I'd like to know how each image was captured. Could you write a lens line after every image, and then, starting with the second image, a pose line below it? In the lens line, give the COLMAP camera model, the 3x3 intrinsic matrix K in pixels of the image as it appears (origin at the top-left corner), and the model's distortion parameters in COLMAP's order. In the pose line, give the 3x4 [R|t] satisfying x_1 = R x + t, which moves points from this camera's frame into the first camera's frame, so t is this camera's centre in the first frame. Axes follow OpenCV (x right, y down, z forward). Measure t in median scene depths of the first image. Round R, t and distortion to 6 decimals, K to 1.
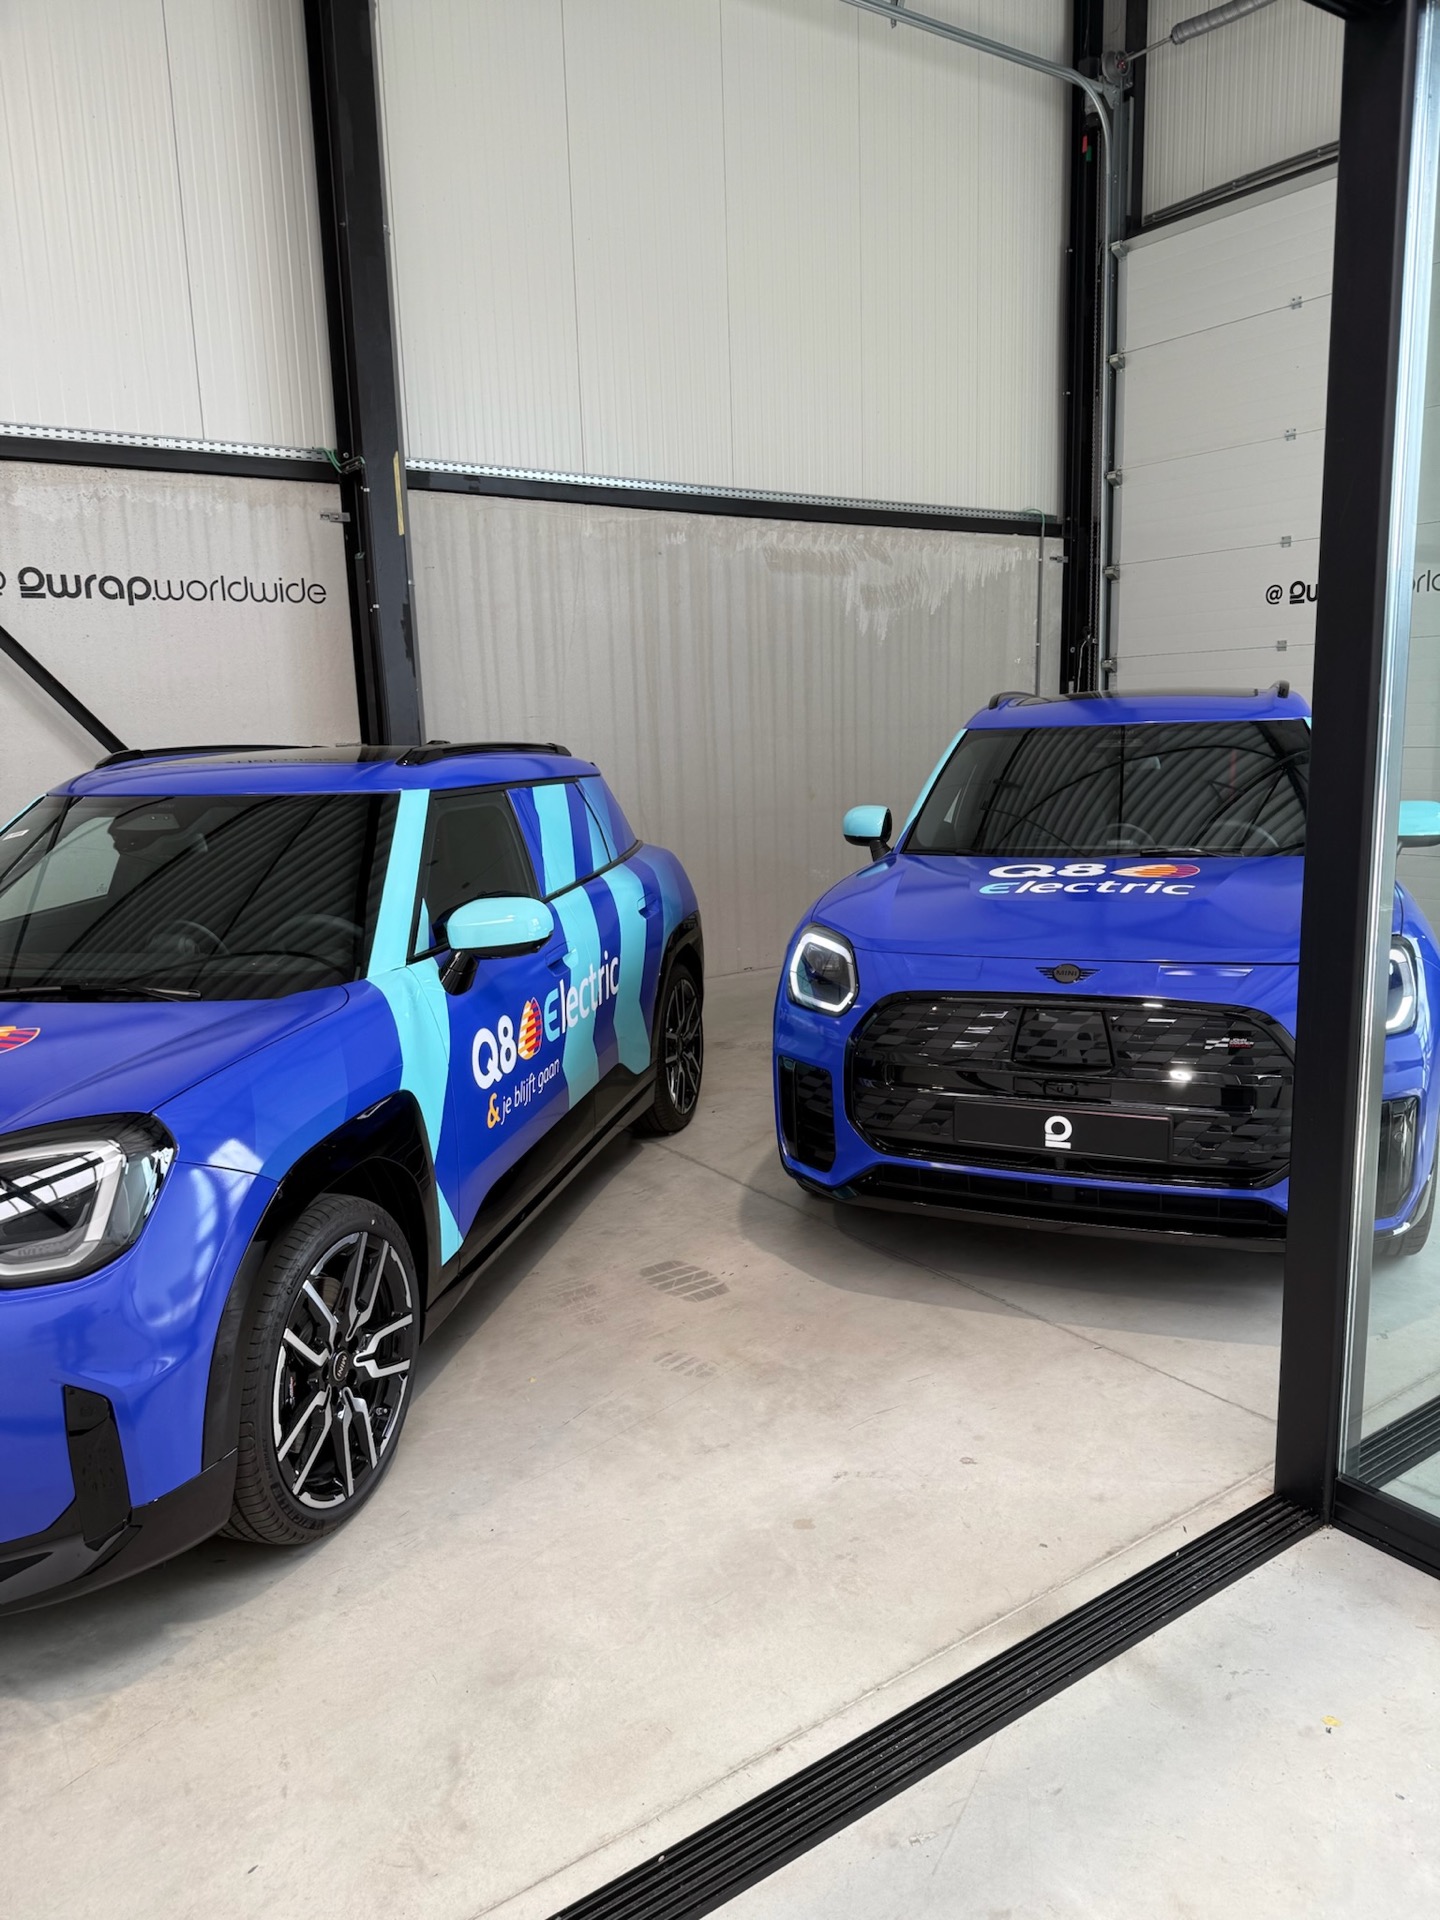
lens RADIAL K [[1337.3, 0, 732.5], [0, 1337.3, 974.5], [0, 0, 1]] dist [0.143501, -0.241712]
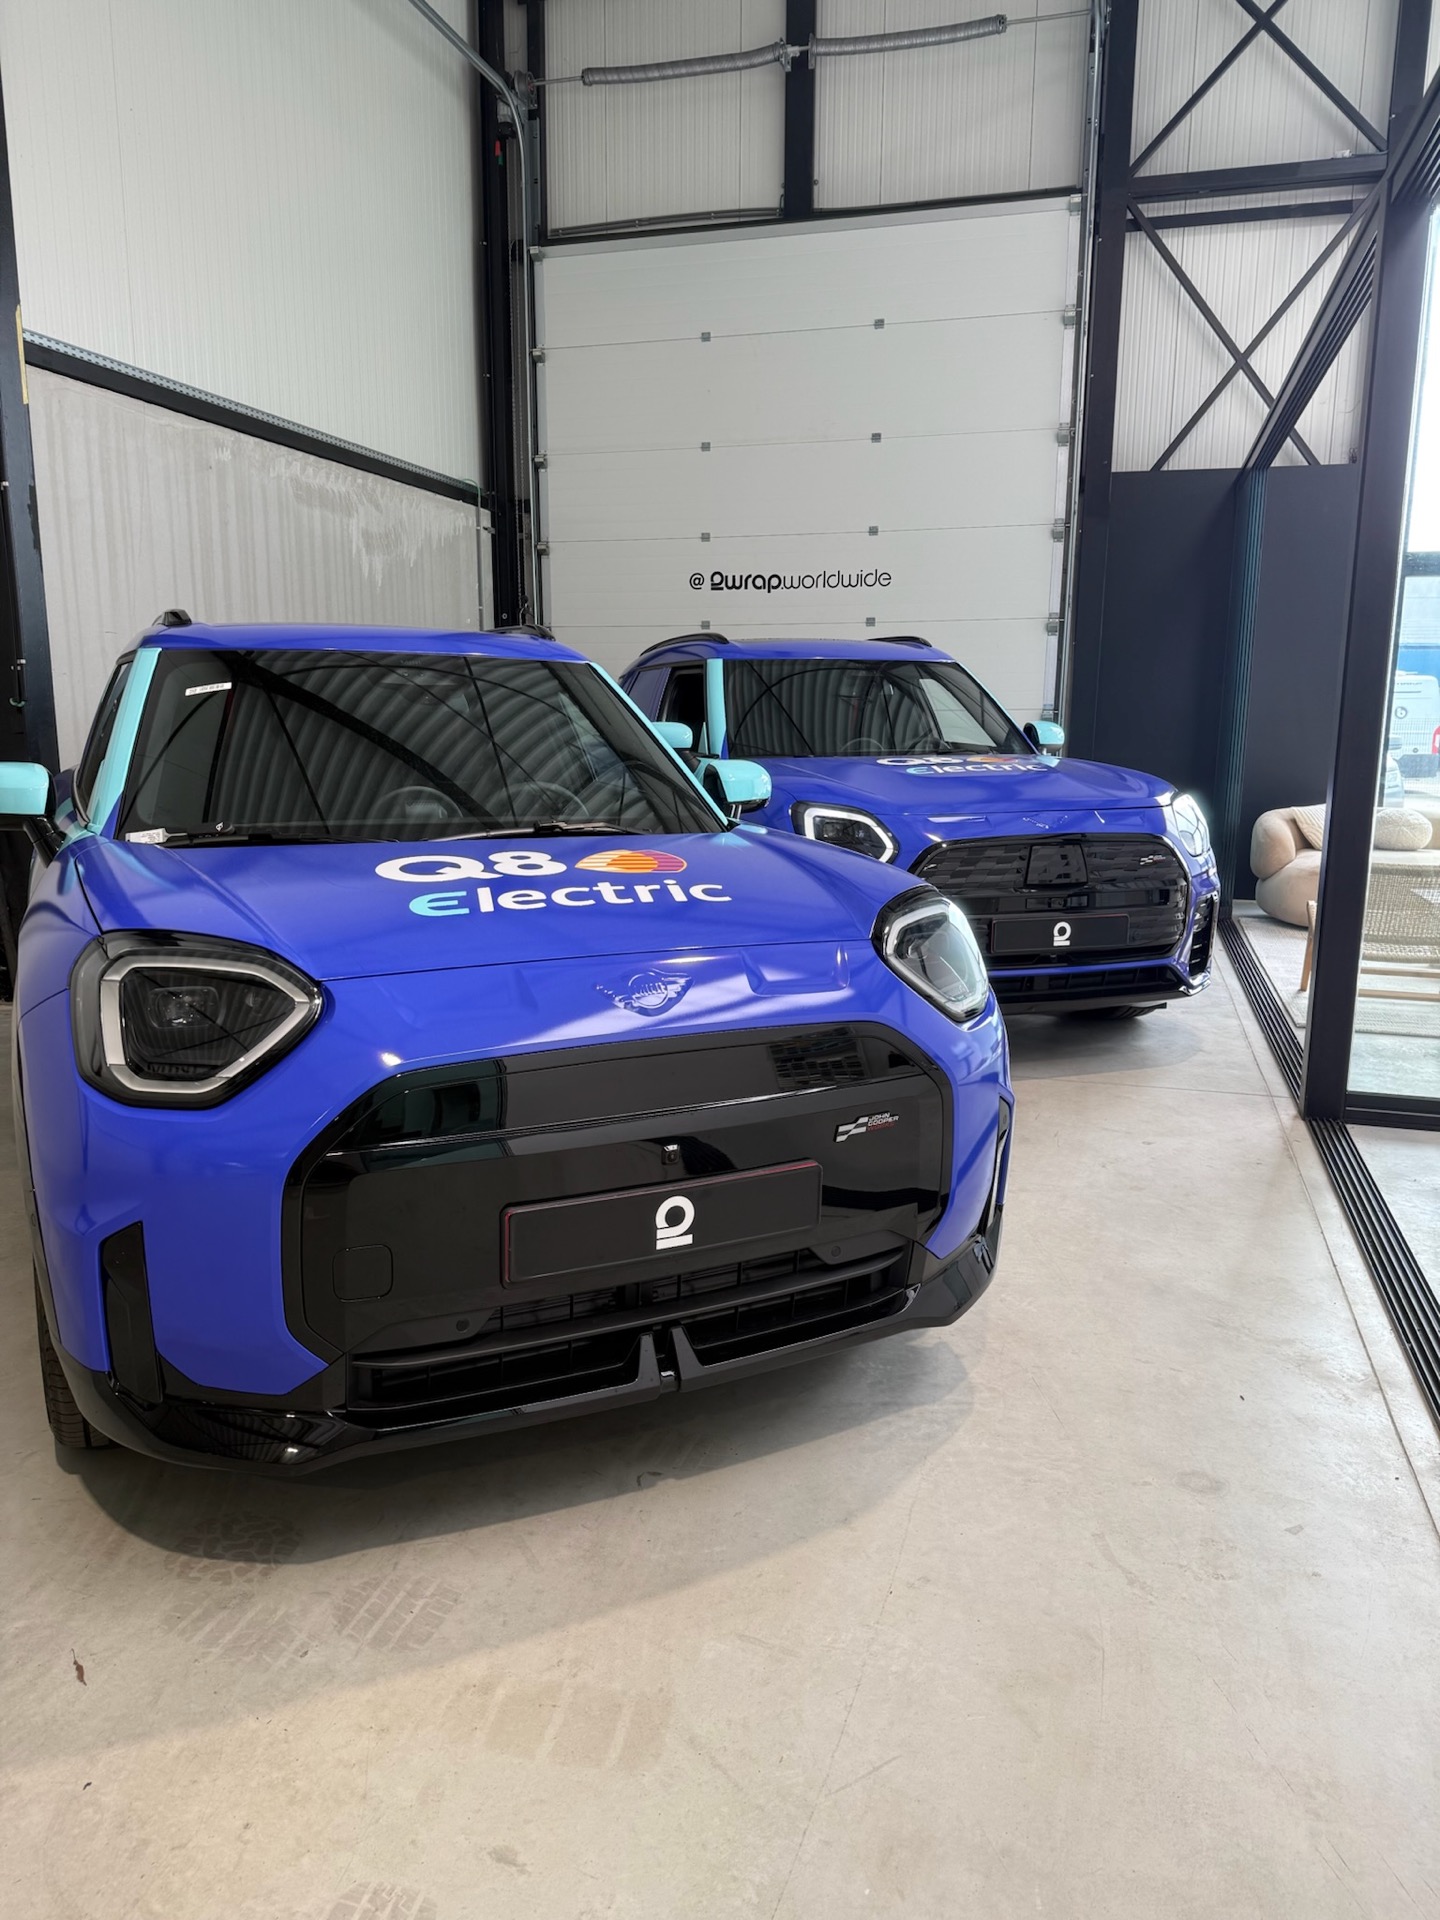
lens RADIAL K [[1336.1, 0, 727.2], [0, 1336.1, 970.6], [0, 0, 1]] dist [0.151704, -0.260862]
pose [[0.778066, -0.087681, 0.622033, -0.434620], [0.089865, 0.995562, 0.027926, 0.041774], [-0.621721, 0.034171, 0.782493, 0.067824]]
